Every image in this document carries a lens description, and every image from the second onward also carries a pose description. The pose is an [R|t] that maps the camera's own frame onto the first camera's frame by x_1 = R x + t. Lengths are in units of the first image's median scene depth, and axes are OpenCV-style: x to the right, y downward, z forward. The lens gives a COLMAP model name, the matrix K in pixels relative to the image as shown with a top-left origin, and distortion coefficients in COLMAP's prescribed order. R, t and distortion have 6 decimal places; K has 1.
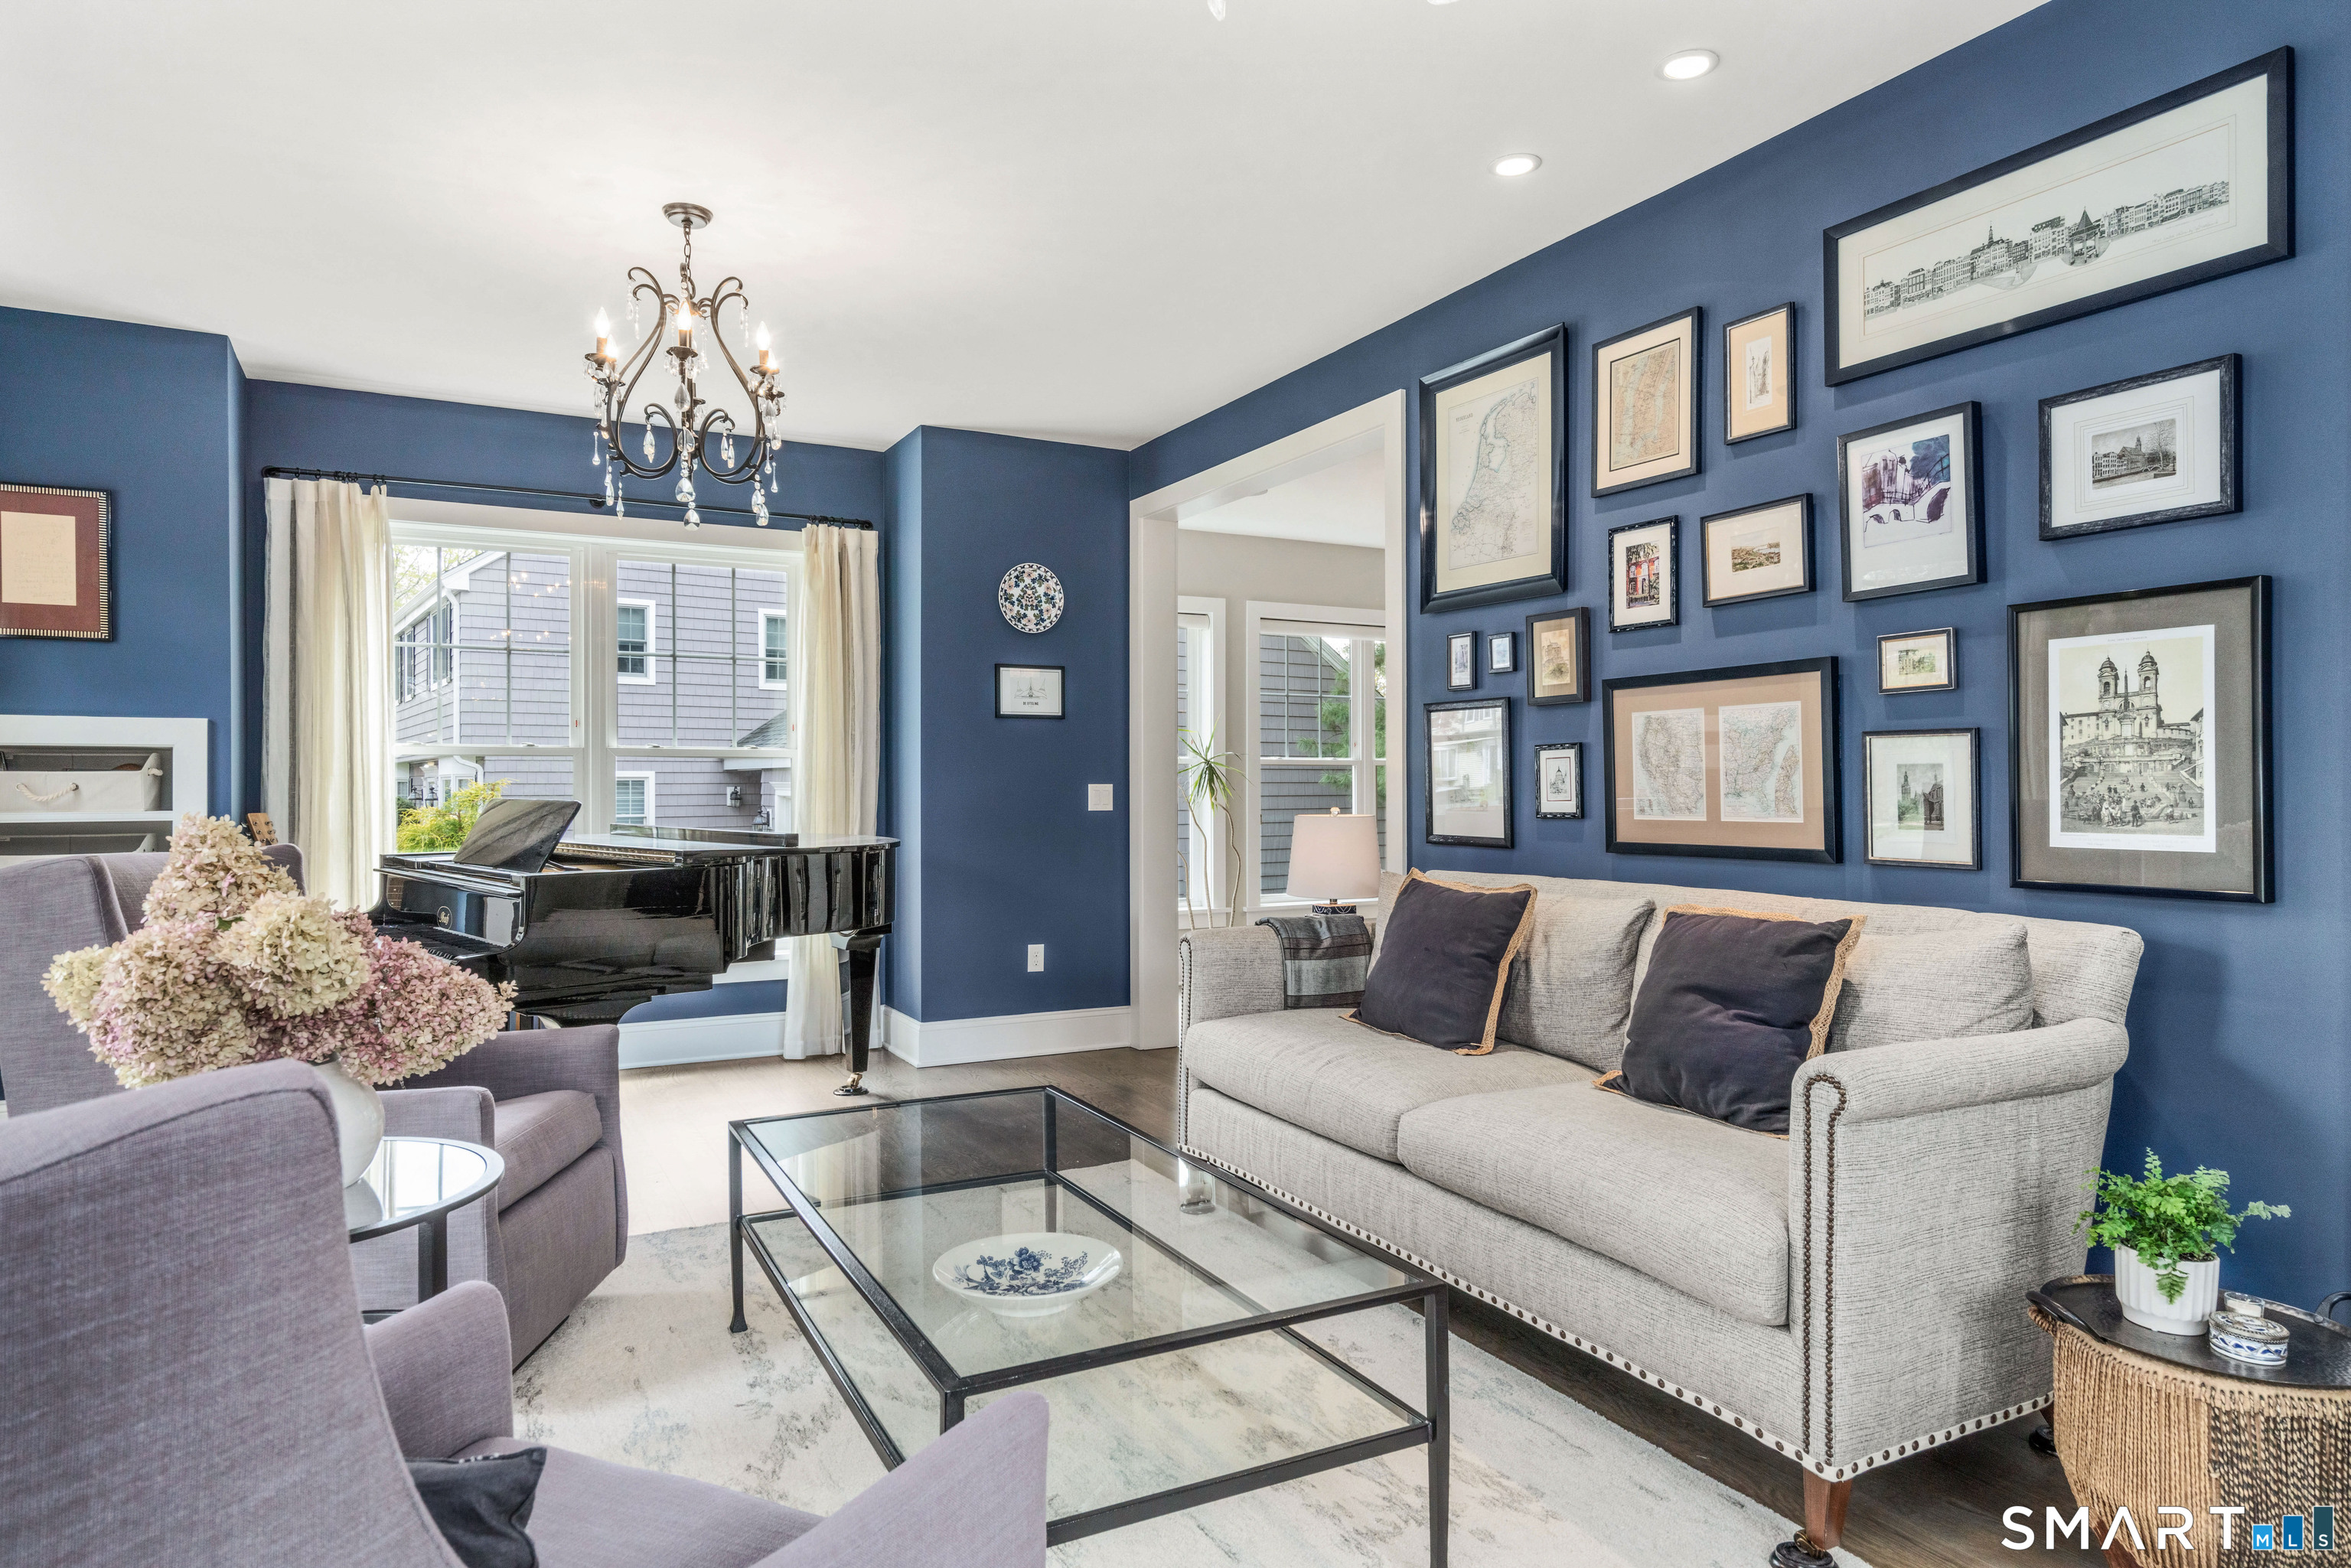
lens RADIAL K [[1389.2, 0, 1175.5], [0, 1389.2, 784.0], [0, 0, 1]] dist [0.003315, 0.000894]
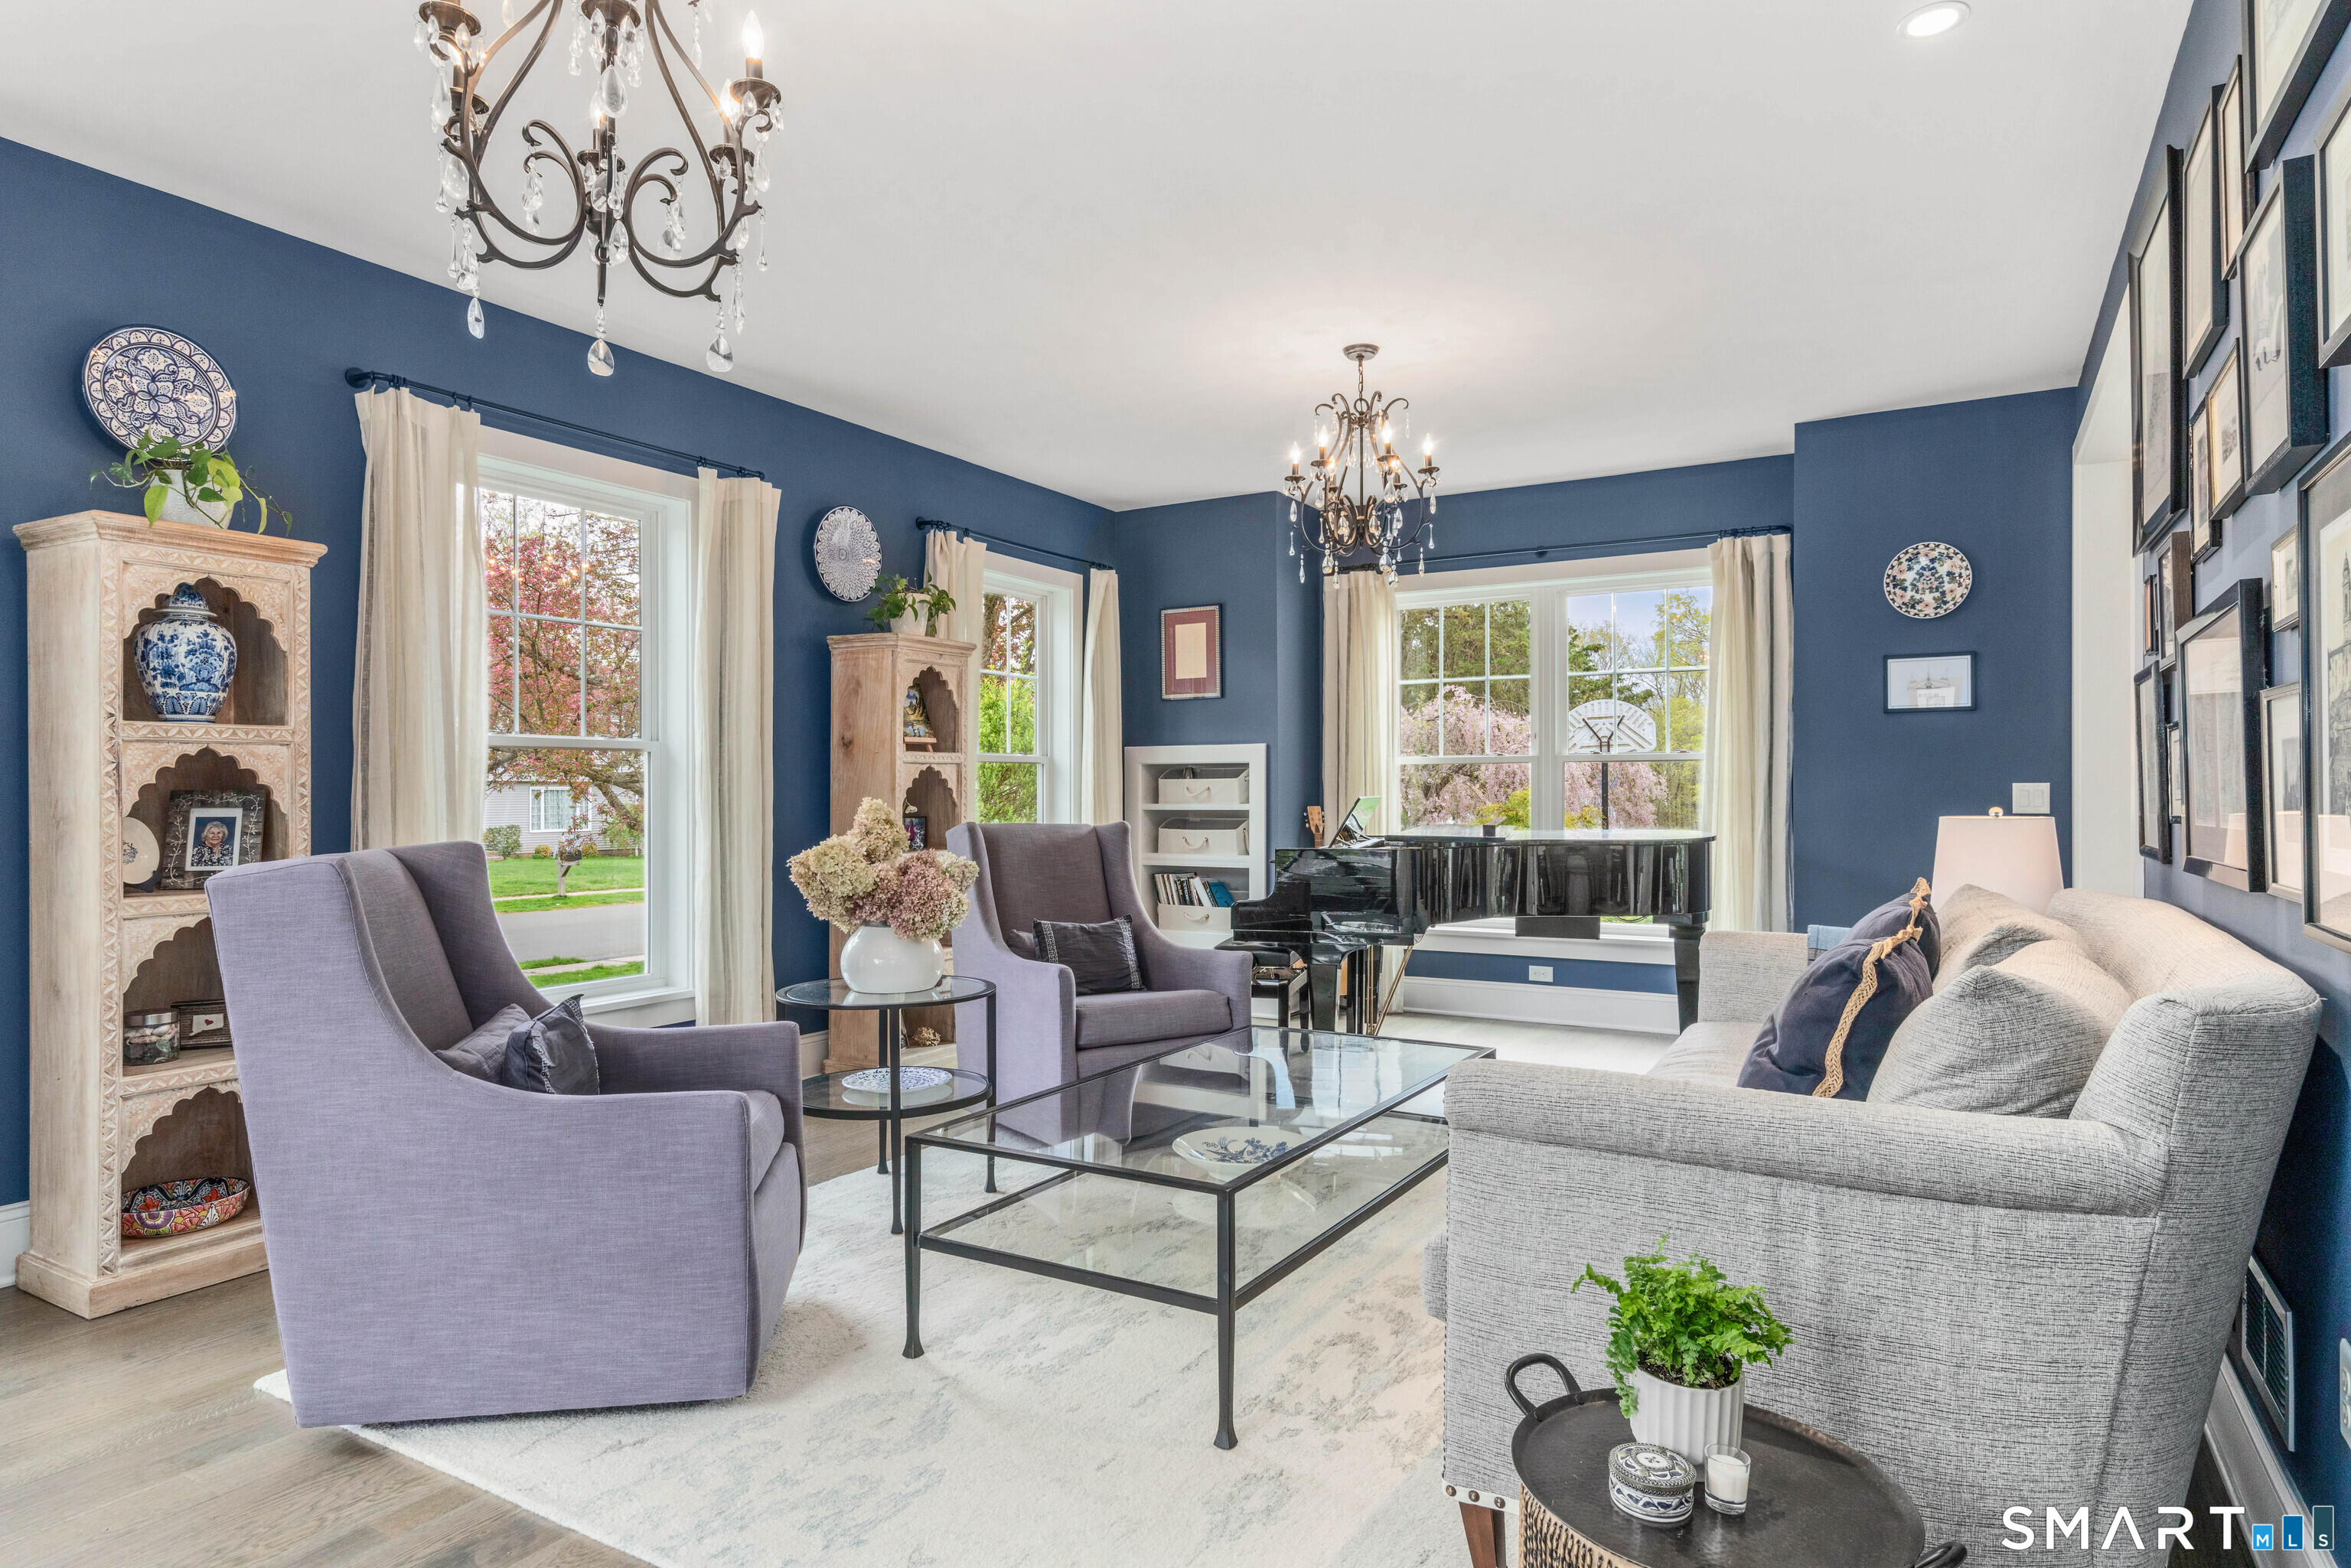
lens RADIAL K [[1327.4, 0, 1175.5], [0, 1327.4, 784.0], [0, 0, 1]] dist [0.003264, -0.000024]
pose [[0.523278, -0.005718, -0.852143, 0.400112], [0.002785, 0.999984, -0.005000, 0.003900], [0.852158, 0.000243, 0.523285, 0.122466]]
